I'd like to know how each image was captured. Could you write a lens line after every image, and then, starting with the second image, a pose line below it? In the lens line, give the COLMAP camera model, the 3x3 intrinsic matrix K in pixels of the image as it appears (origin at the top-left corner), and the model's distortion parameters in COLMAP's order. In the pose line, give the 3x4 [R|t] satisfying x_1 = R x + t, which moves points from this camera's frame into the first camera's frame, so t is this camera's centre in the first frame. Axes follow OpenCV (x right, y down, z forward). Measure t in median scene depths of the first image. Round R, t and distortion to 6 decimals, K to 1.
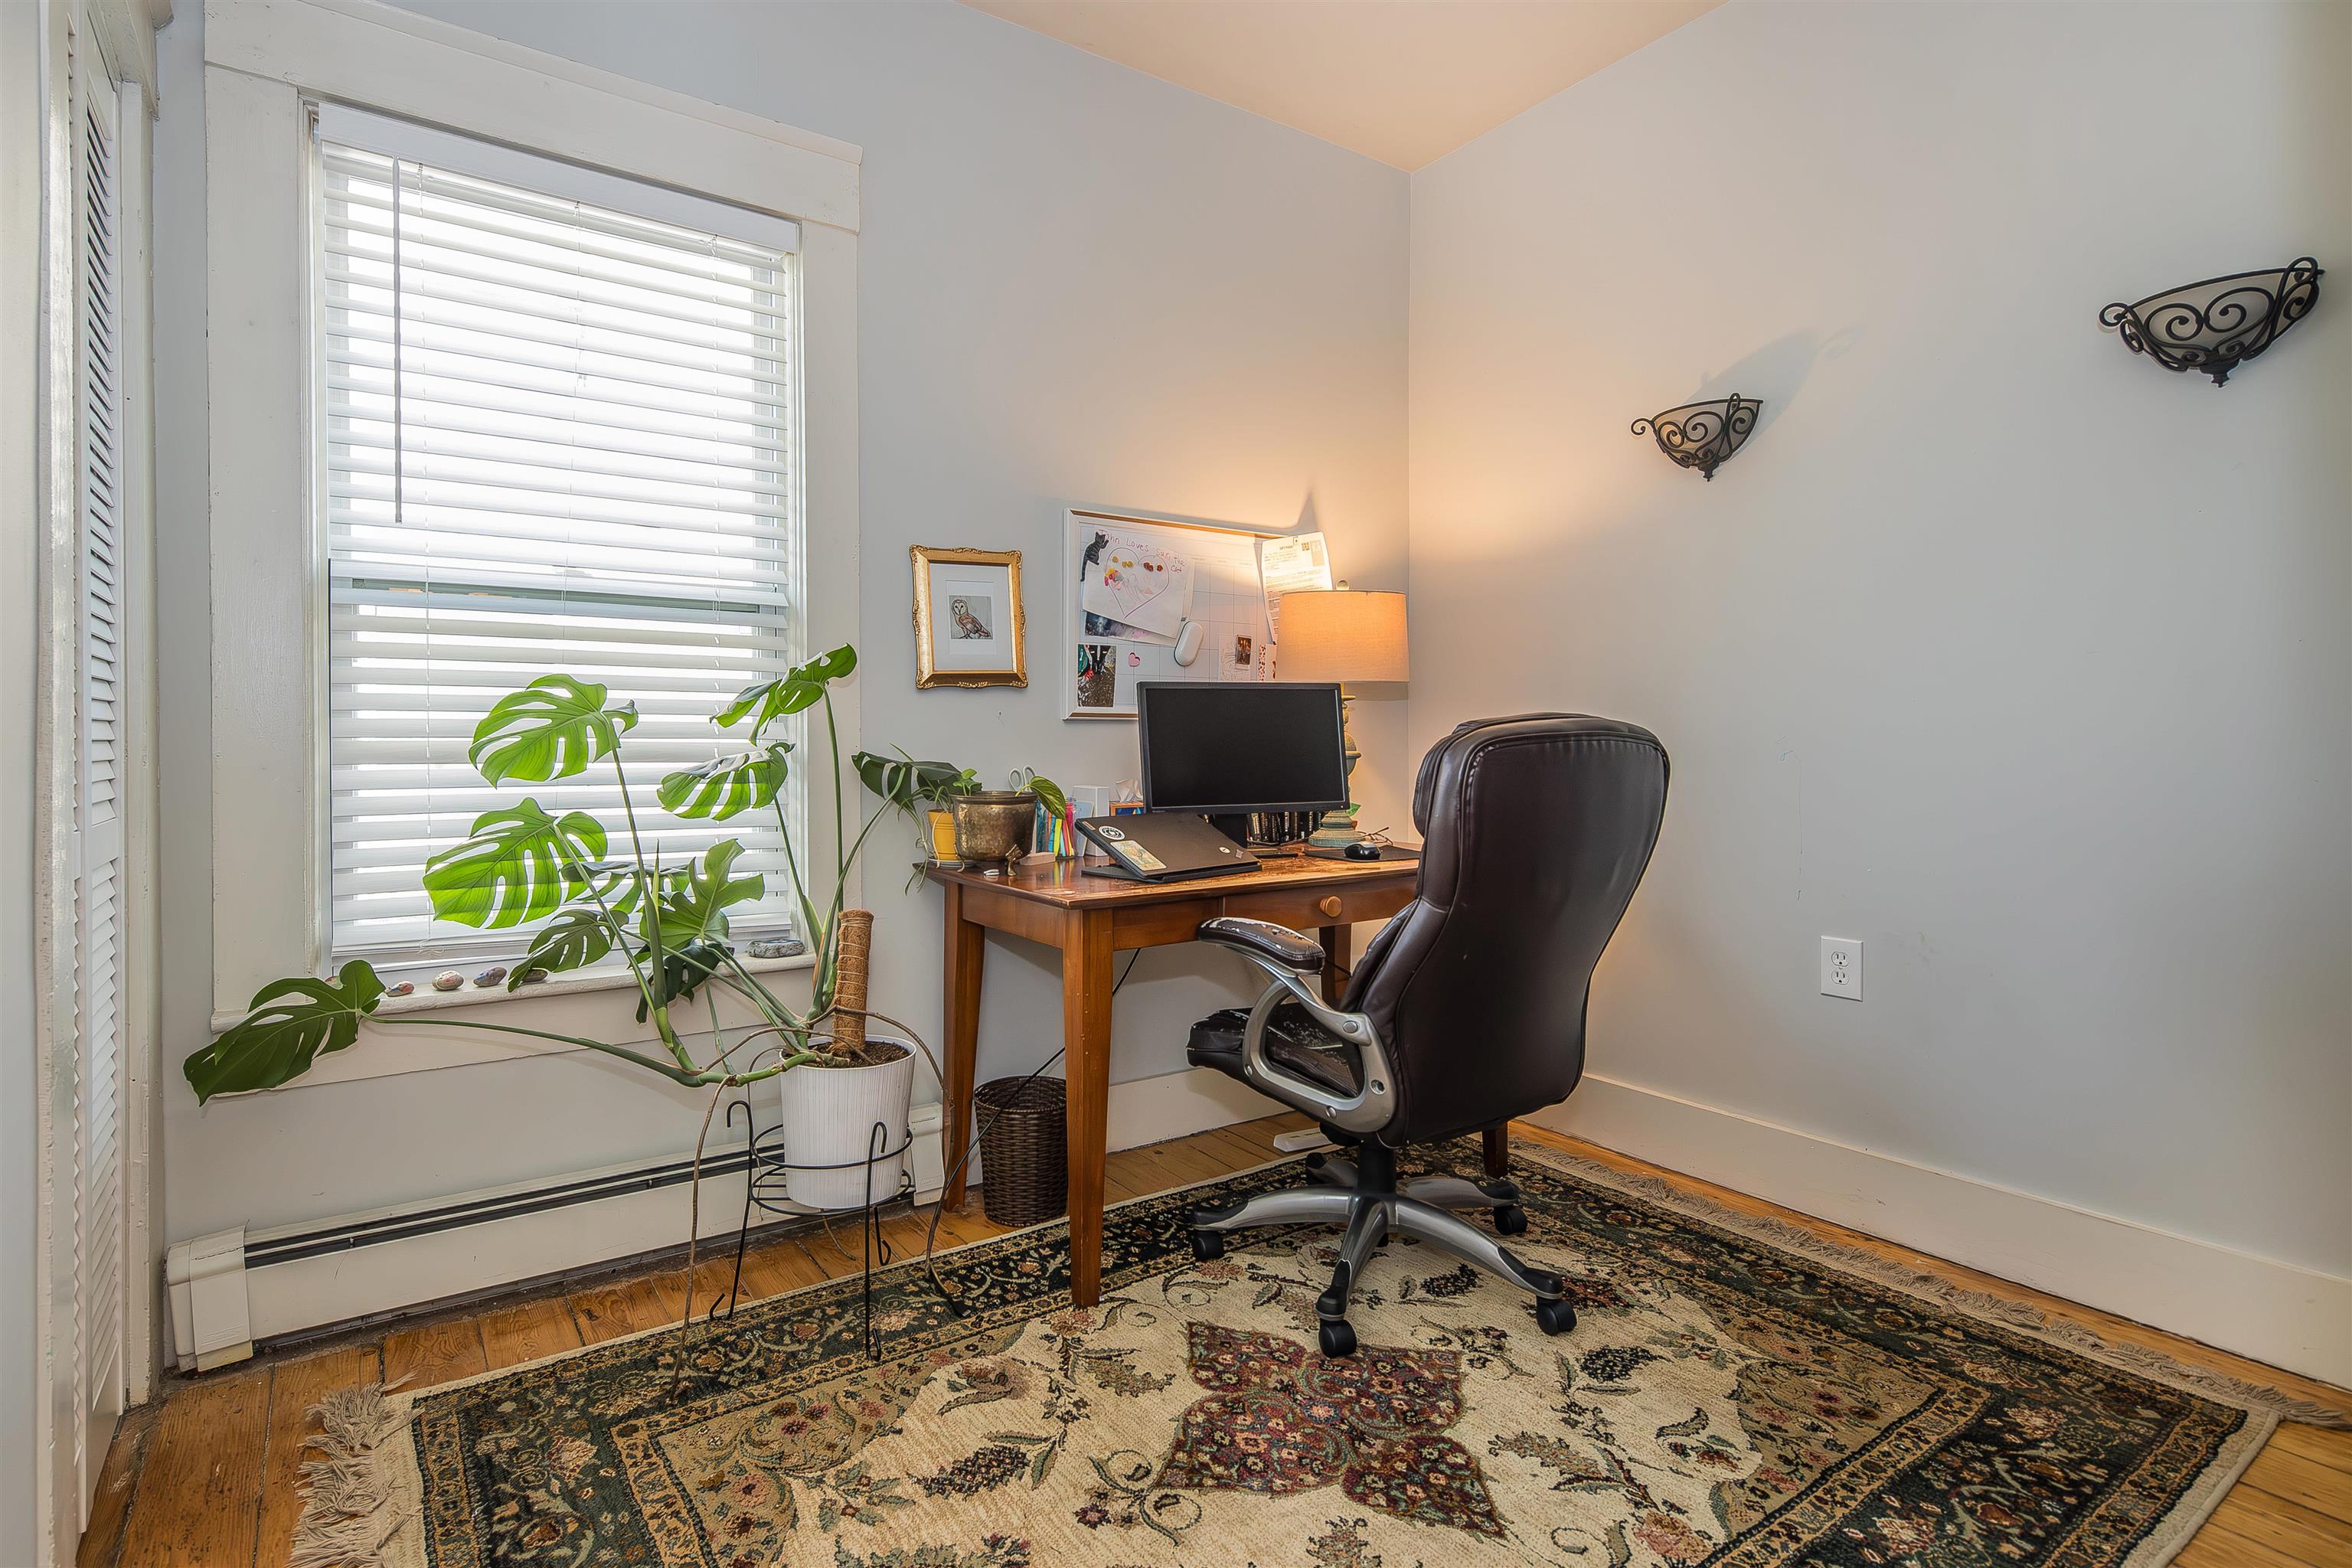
lens RADIAL K [[1139.9, 0, 1191.5], [0, 1139.9, 737.0], [0, 0, 1]] dist [0.005649, -0.001822]
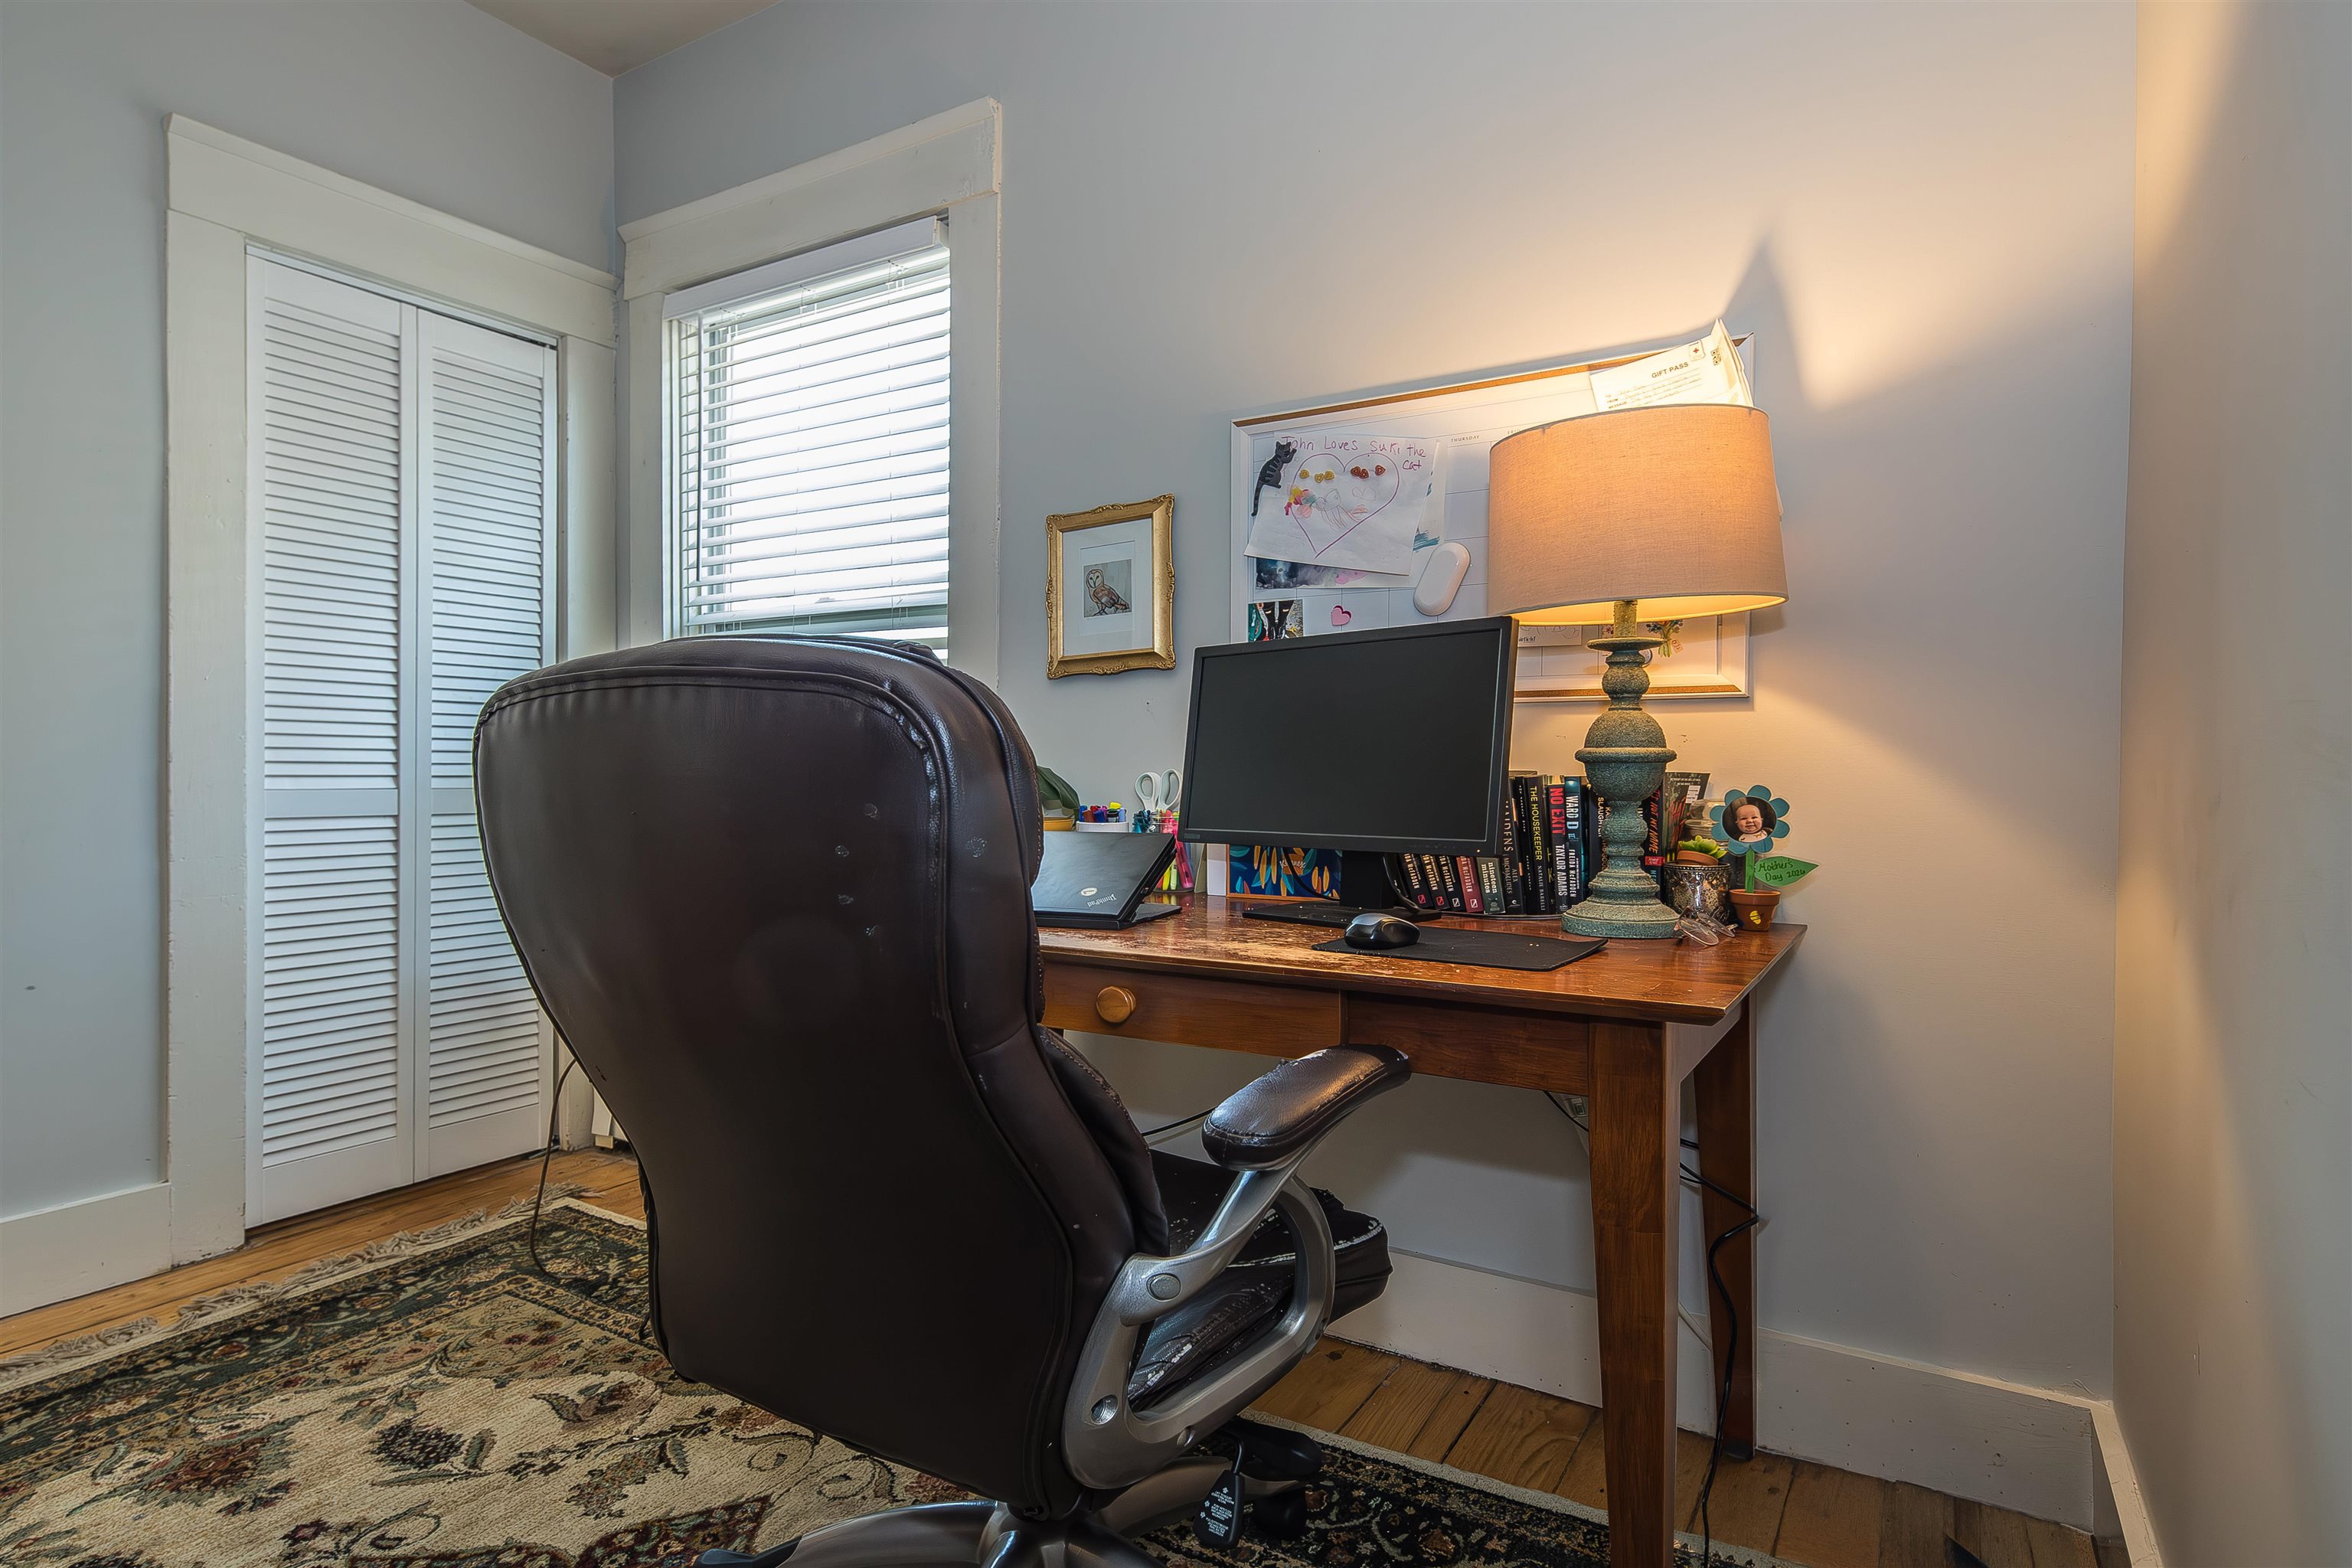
lens RADIAL K [[1195.0, 0, 1182.4], [0, 1195.0, 778.6], [0, 0, 1]] dist [0.005220, 0.000059]
pose [[0.411933, 0.011815, -0.911138, 0.637108], [-0.003620, 0.999929, 0.011330, 0.023523], [0.911207, -0.001369, 0.411947, 0.714954]]
